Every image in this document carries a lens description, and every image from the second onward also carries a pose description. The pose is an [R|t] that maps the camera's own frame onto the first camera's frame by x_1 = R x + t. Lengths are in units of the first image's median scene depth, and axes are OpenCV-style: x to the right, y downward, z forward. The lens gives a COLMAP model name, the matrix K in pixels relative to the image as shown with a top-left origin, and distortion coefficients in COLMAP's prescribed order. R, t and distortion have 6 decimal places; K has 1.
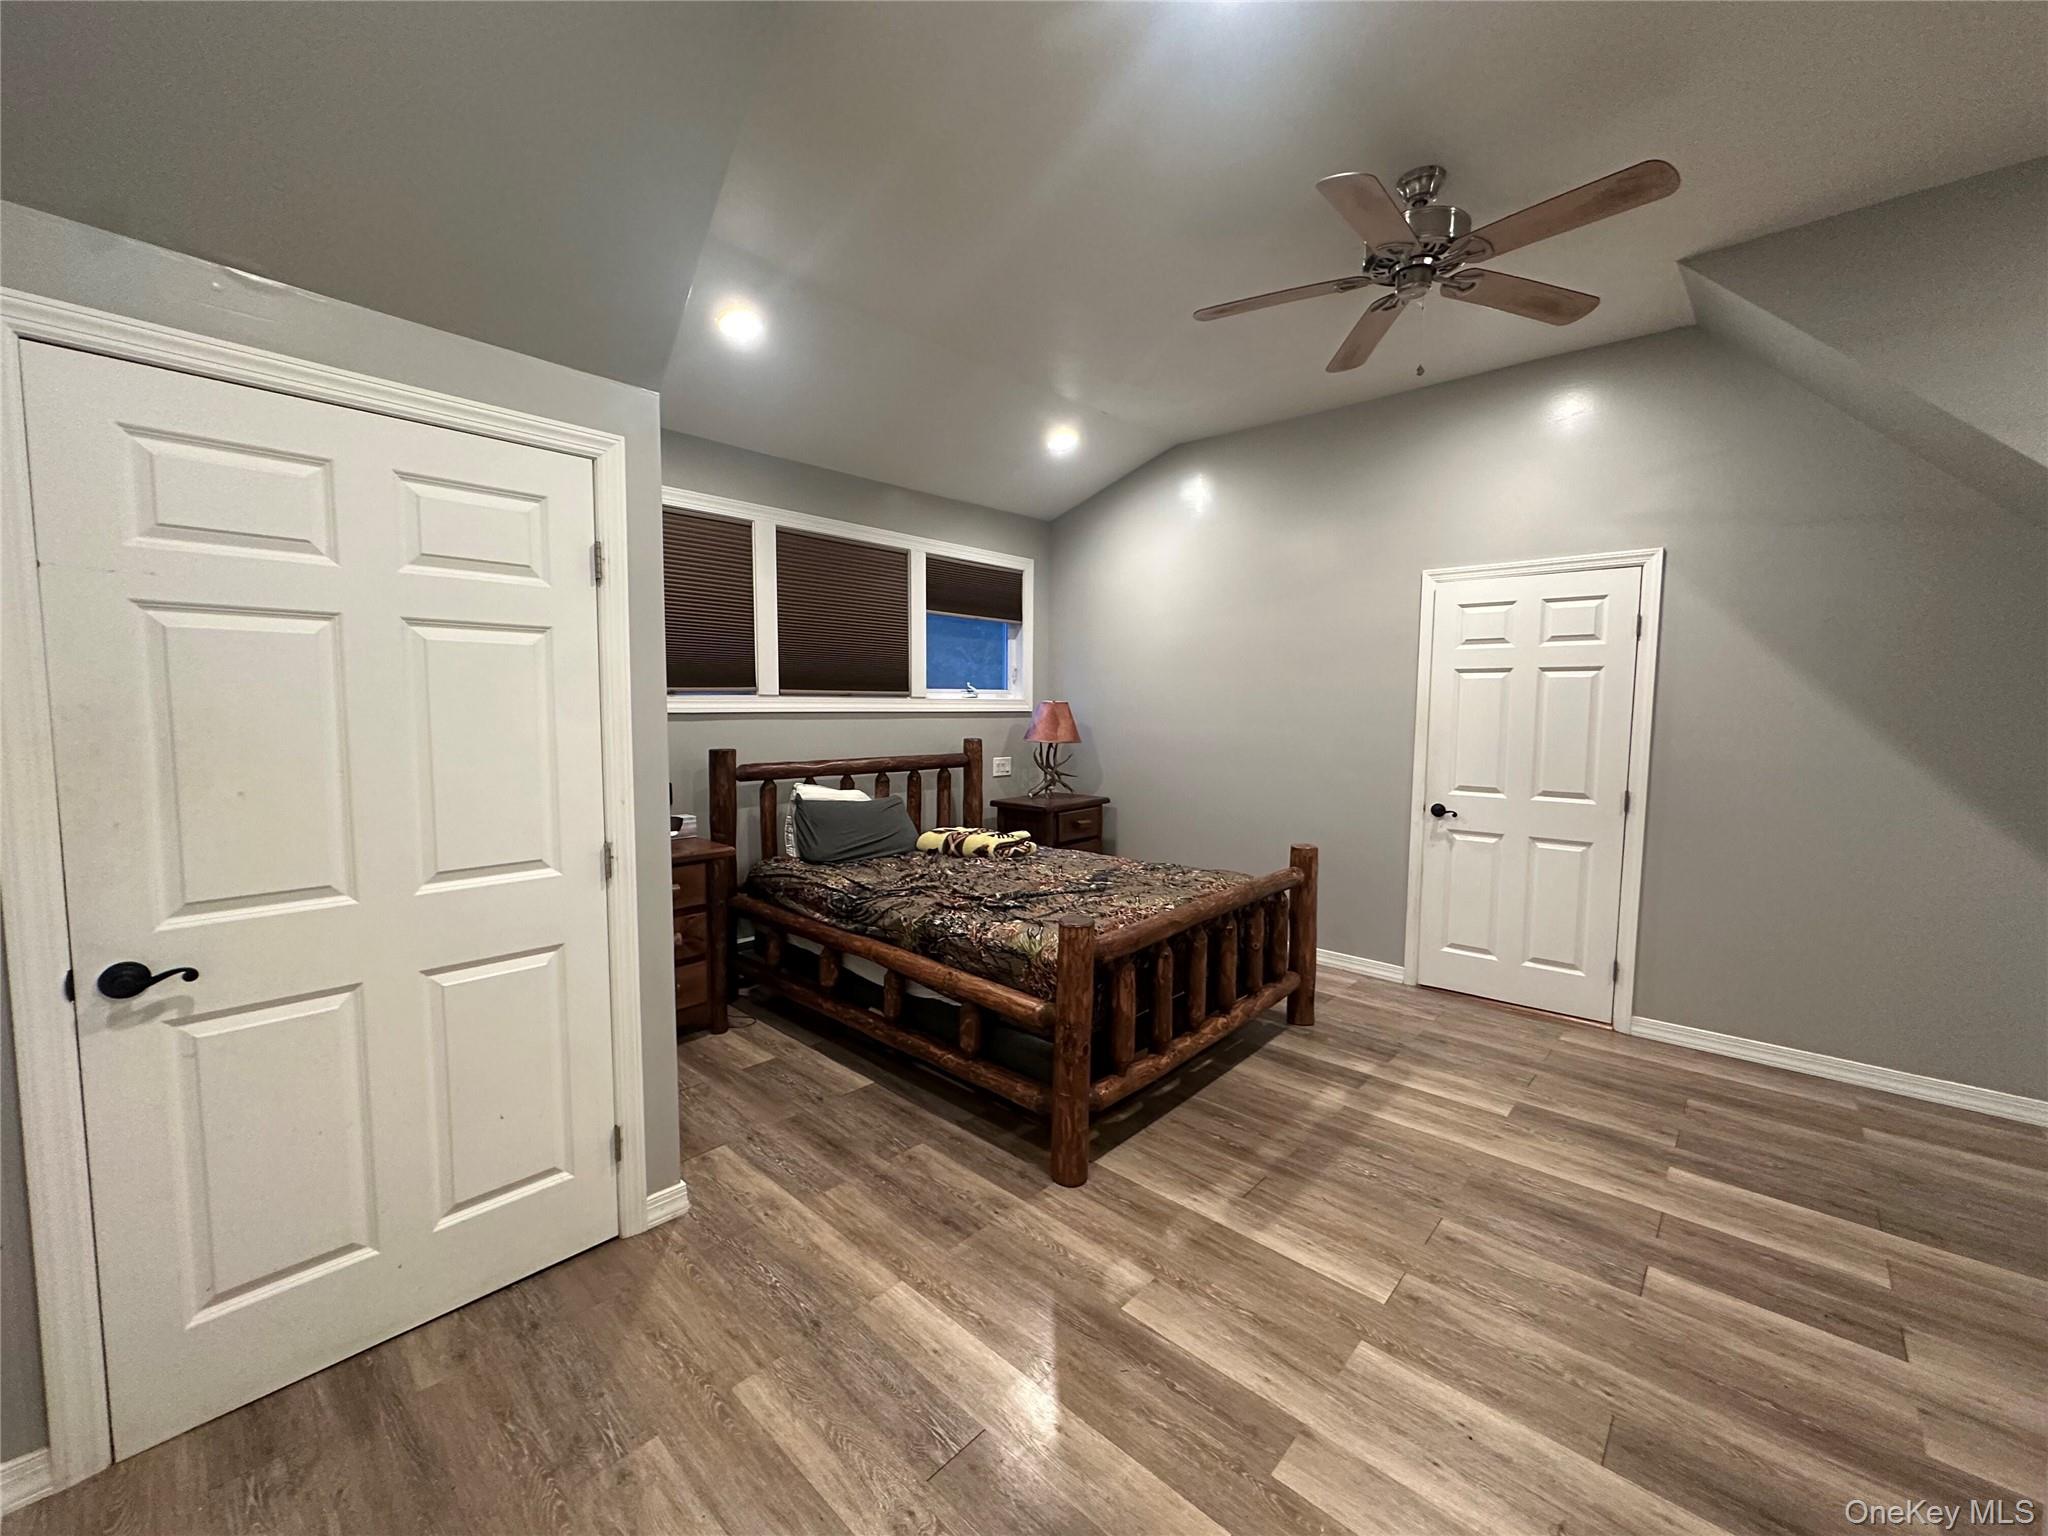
lens RADIAL K [[816.9, 0, 1025.6], [0, 816.9, 769.4], [0, 0, 1]] dist [0.000049, 0.000319]
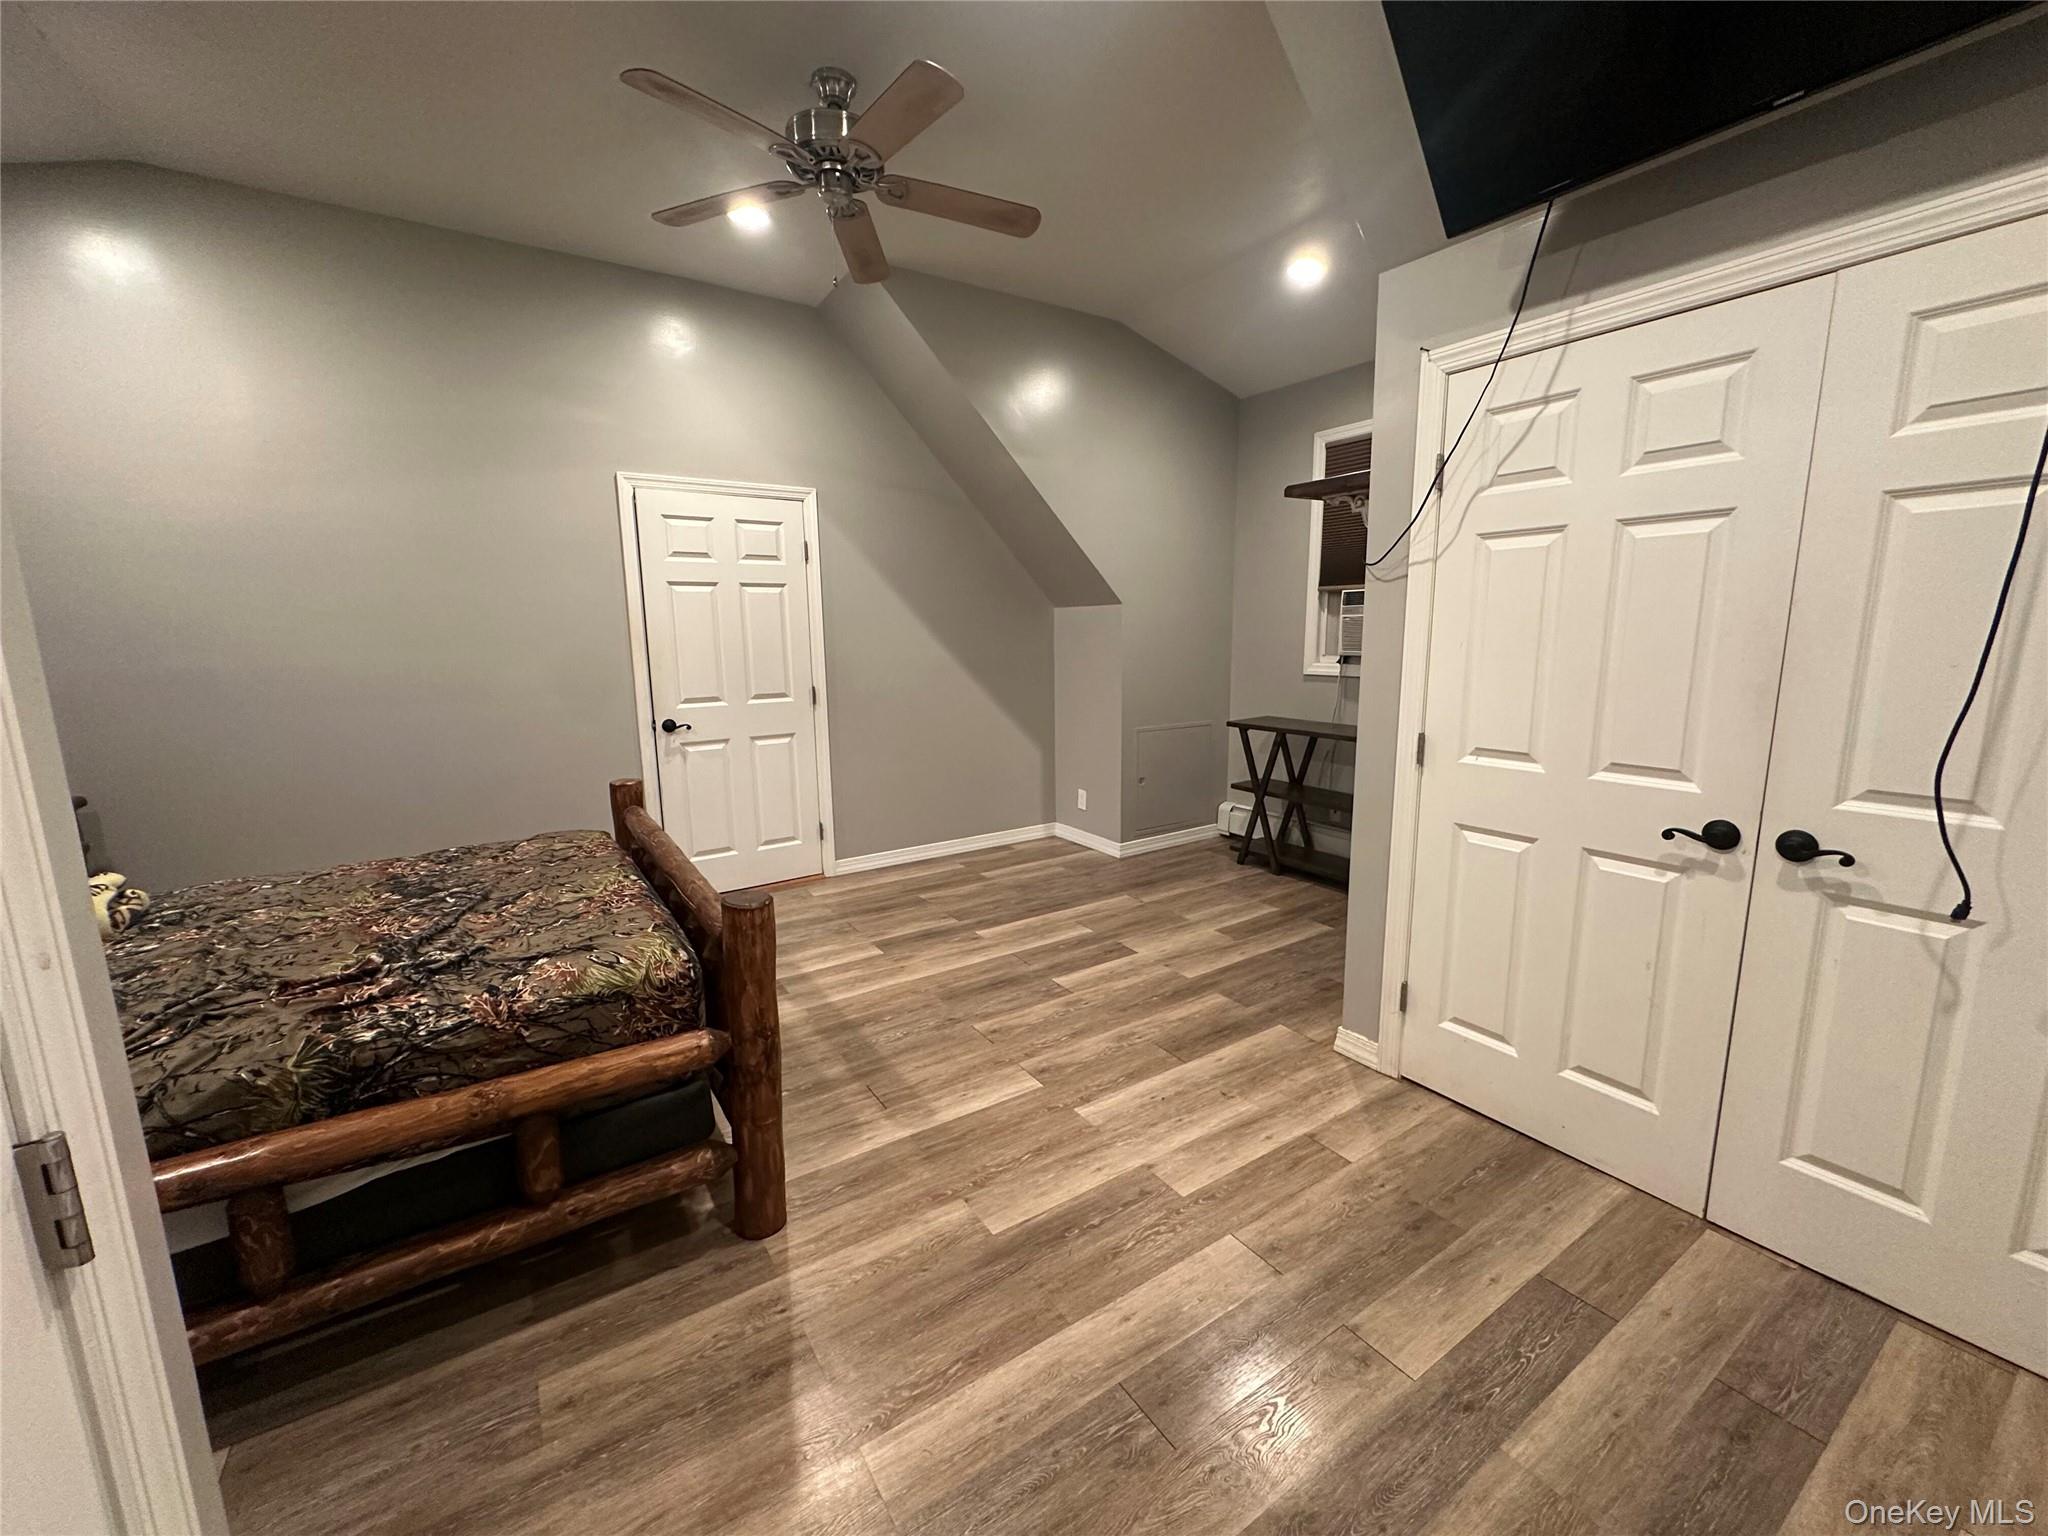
lens RADIAL K [[816.9, 0, 1015.0], [0, 816.9, 766.6], [0, 0, 1]] dist [0.000049, 0.000319]
pose [[0.248194, -0.173001, 0.953137, -0.486780], [0.090043, 0.983784, 0.155117, -0.024170], [-0.964517, 0.047324, 0.259746, 0.481222]]
